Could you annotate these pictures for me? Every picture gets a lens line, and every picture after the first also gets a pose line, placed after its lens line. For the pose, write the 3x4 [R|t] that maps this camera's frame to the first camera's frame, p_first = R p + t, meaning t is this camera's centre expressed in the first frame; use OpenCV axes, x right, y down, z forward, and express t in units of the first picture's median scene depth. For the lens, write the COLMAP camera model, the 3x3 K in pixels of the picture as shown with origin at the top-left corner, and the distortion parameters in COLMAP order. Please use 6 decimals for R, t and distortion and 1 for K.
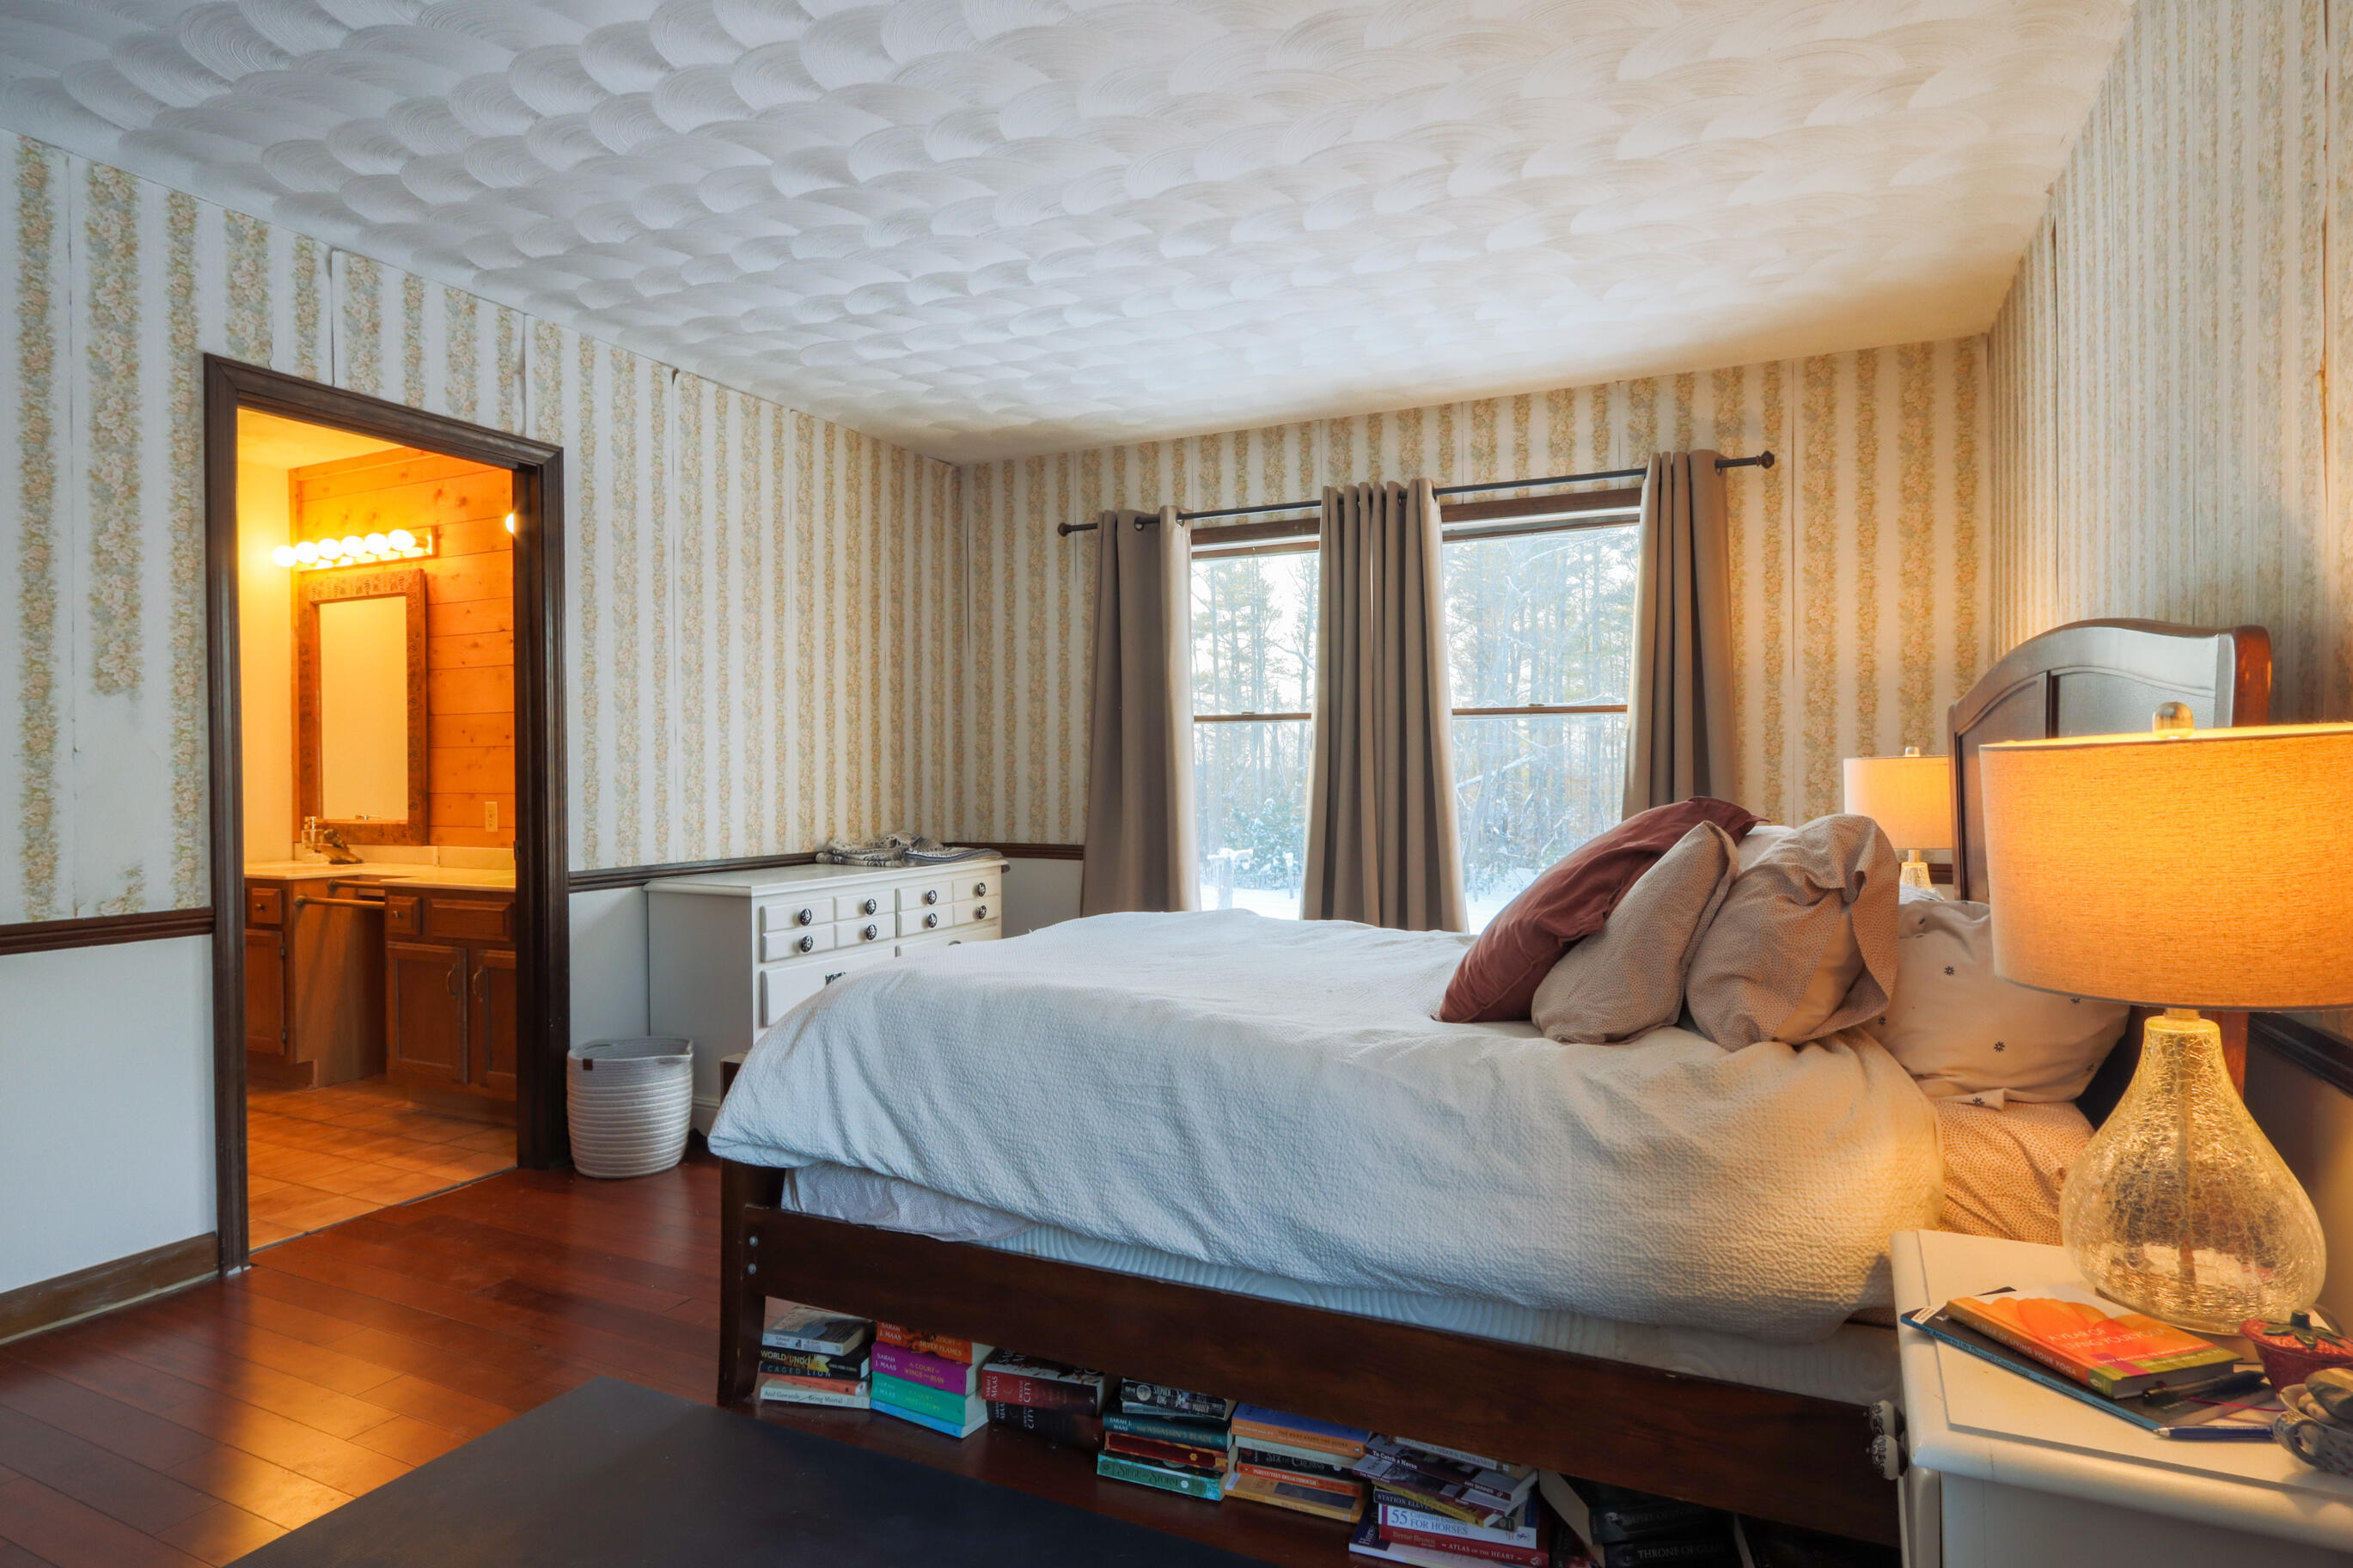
lens RADIAL K [[1265.0, 0, 1176.5], [0, 1265.0, 784.0], [0, 0, 1]] dist [0.002029, 0.000230]
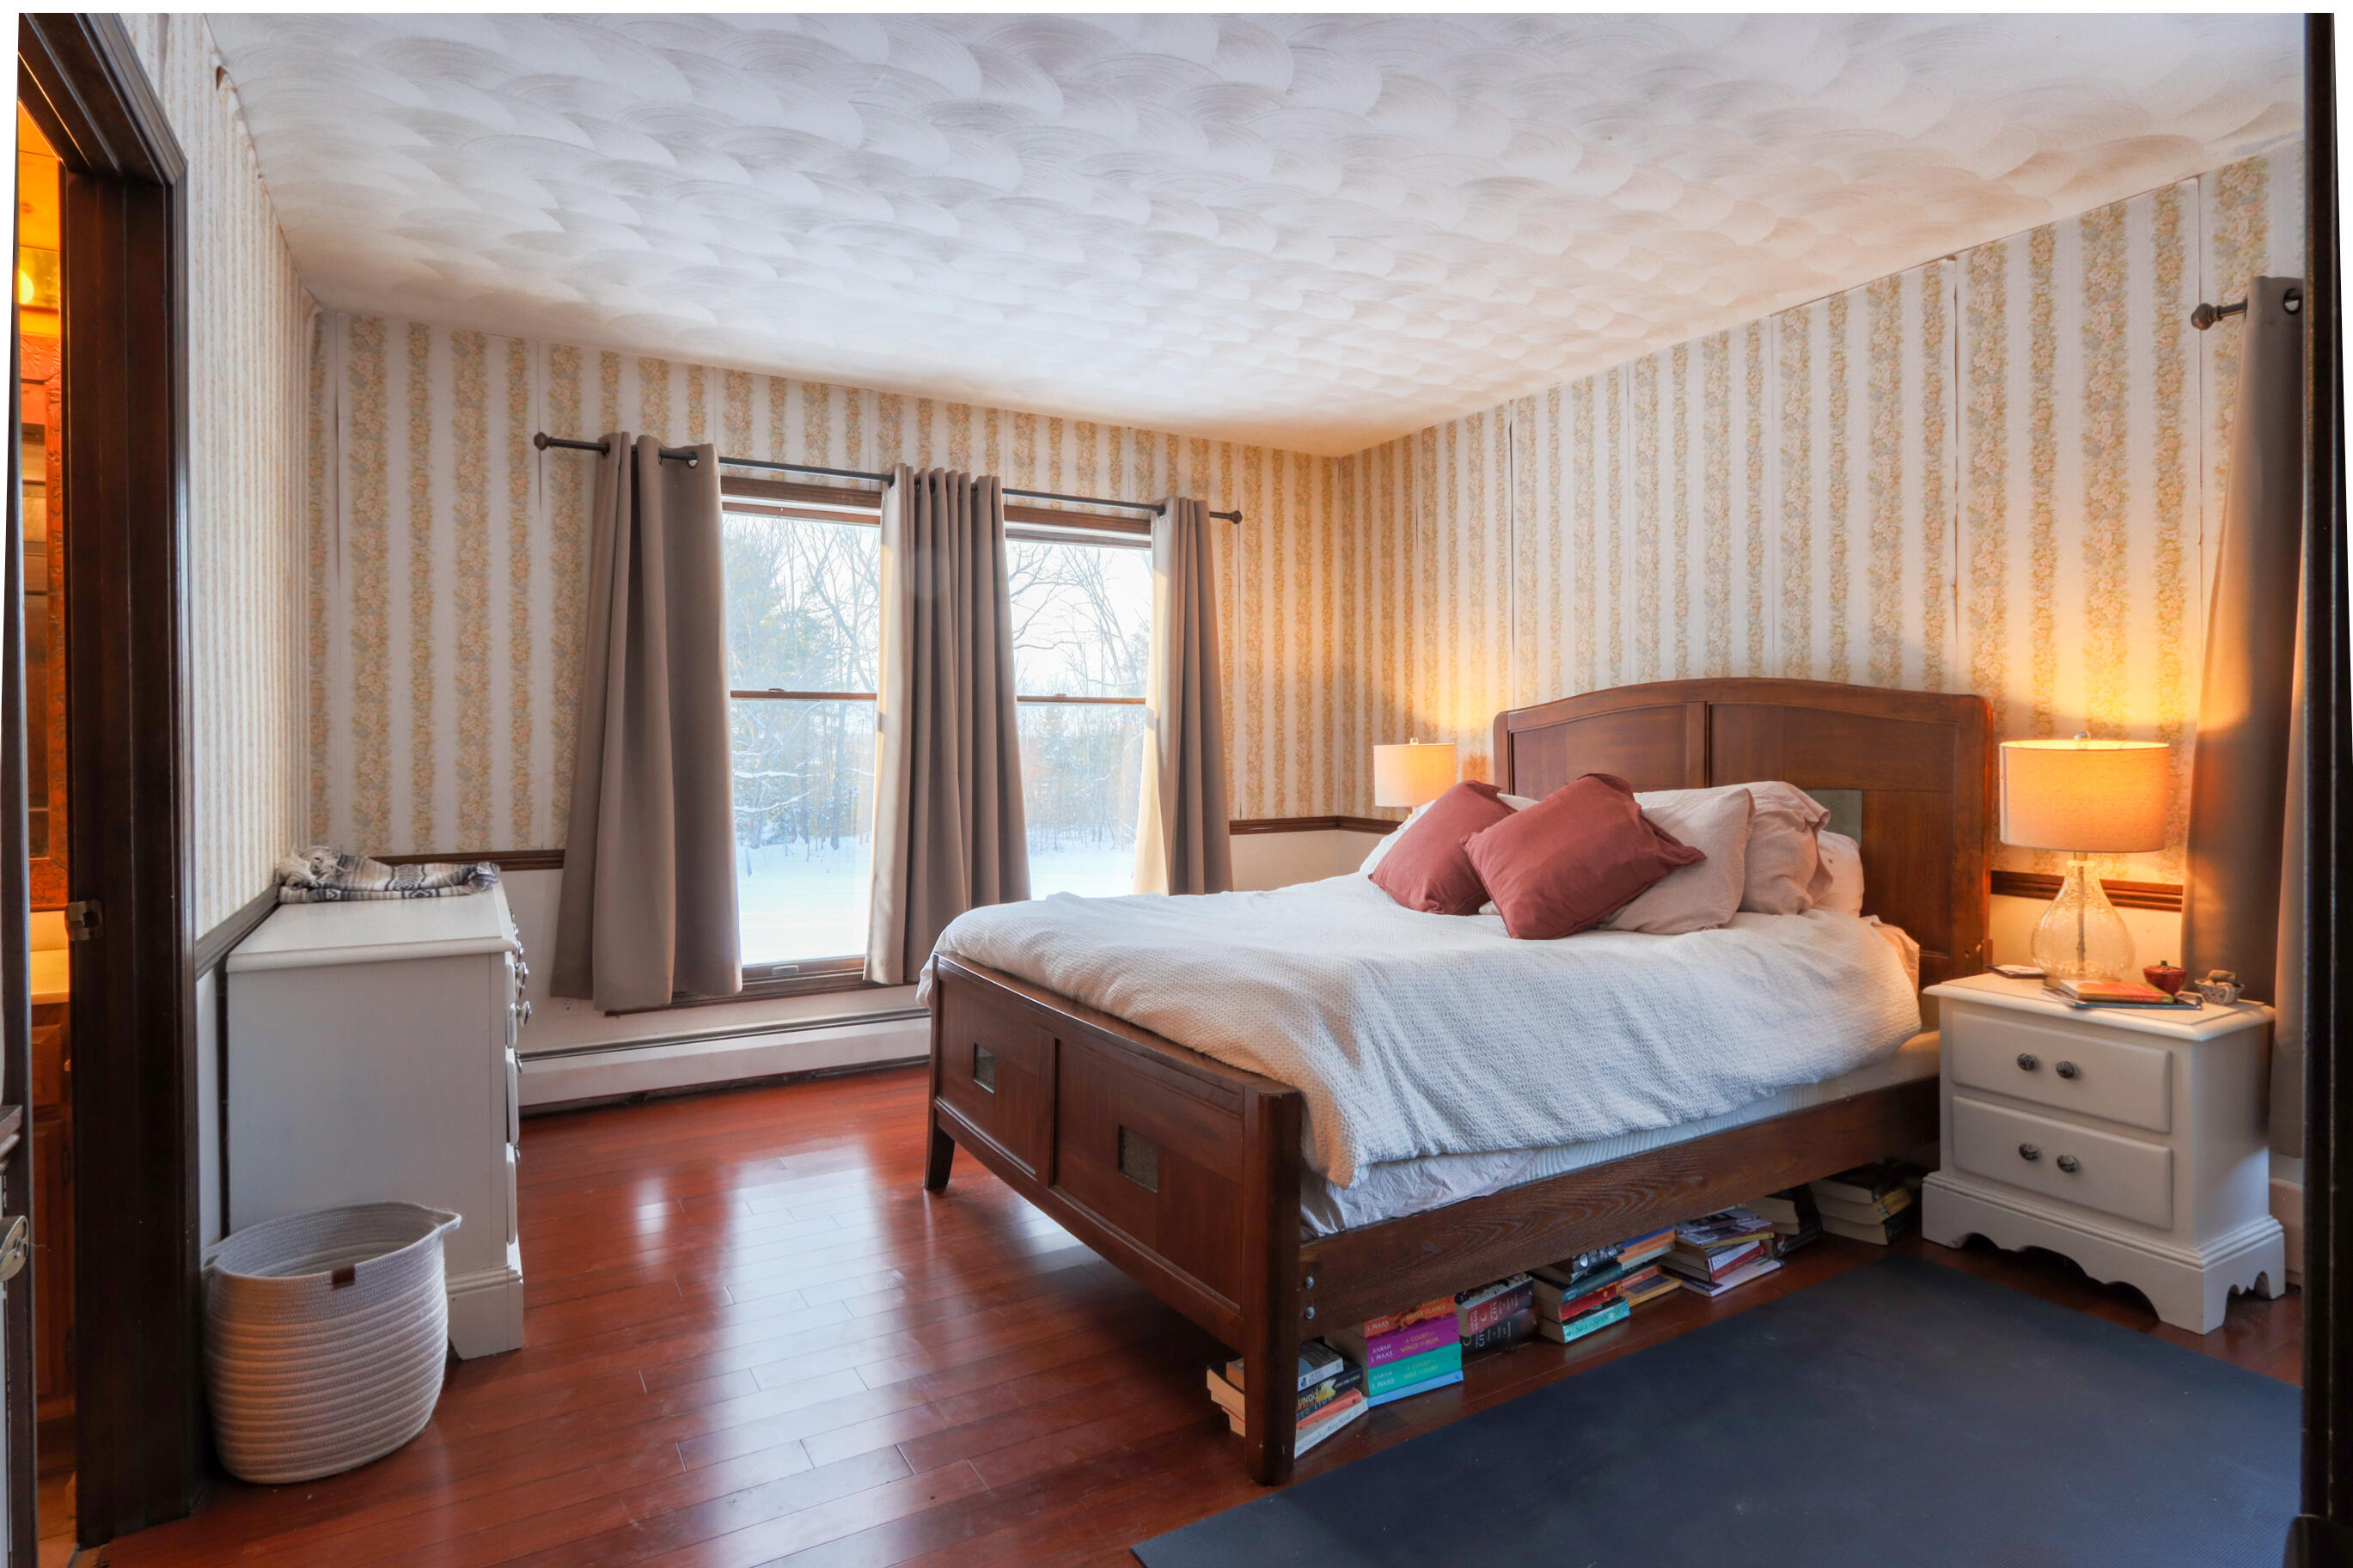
lens RADIAL K [[1232.1, 0, 1184.8], [0, 1232.1, 758.6], [0, 0, 1]] dist [-0.002585, -0.000233]
pose [[0.558014, -0.006642, 0.829805, -0.572542], [0.008893, 0.999958, 0.002024, -0.007066], [-0.829784, 0.006250, 0.558050, 0.300372]]
